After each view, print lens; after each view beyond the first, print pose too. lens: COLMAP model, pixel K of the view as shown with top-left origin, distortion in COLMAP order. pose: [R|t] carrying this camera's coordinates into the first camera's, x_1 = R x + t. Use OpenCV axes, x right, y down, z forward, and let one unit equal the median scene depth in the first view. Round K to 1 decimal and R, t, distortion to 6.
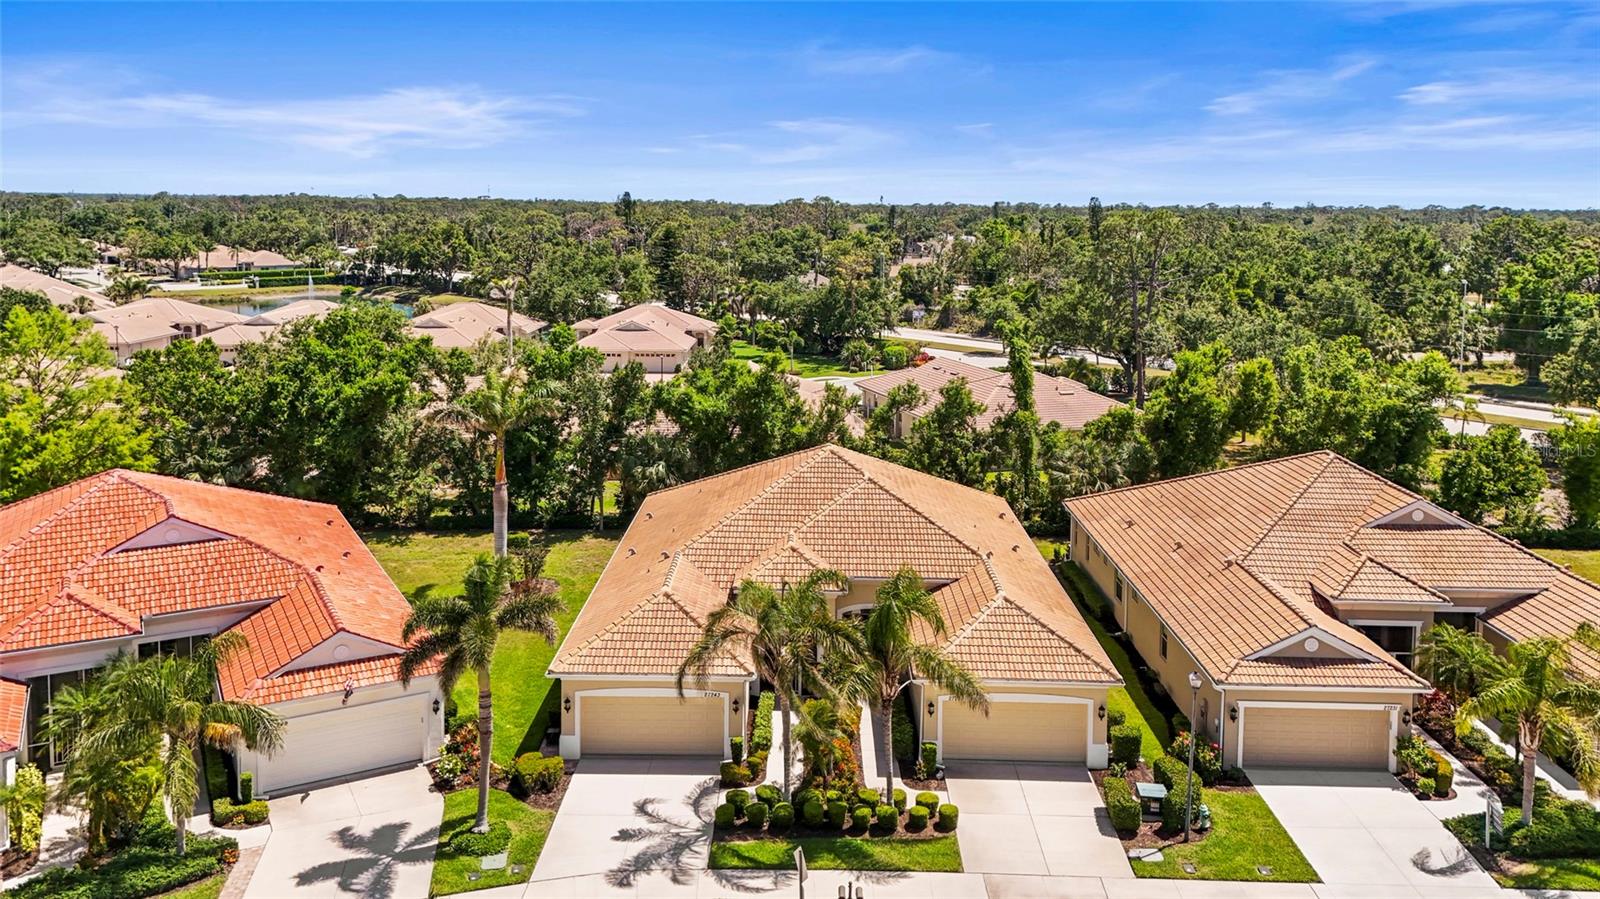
lens RADIAL K [[1223.0, 0, 800.3], [0, 1223.0, 296.9], [0, 0, 1]] dist [0.097120, -0.095050]
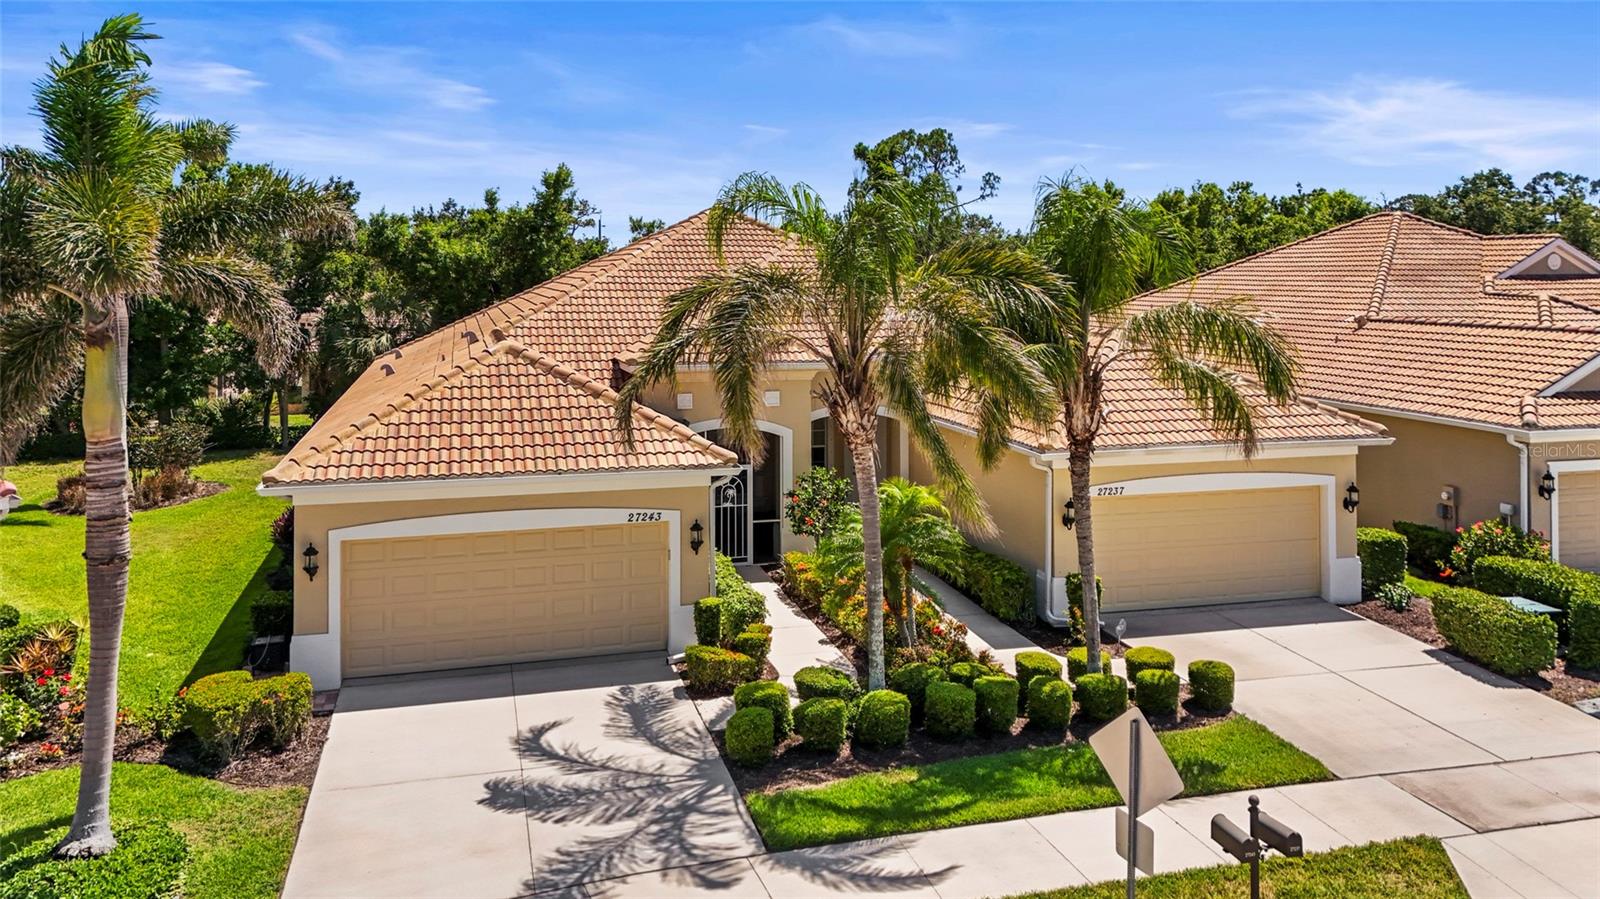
lens RADIAL K [[1233.7, 0, 804.3], [0, 1233.7, 277.8], [0, 0, 1]] dist [0.036389, -0.005812]
pose [[0.960520, -0.013785, 0.277869, -0.135637], [0.032364, 0.997527, -0.062389, 0.251944], [-0.276322, 0.068919, 0.958591, 0.506922]]
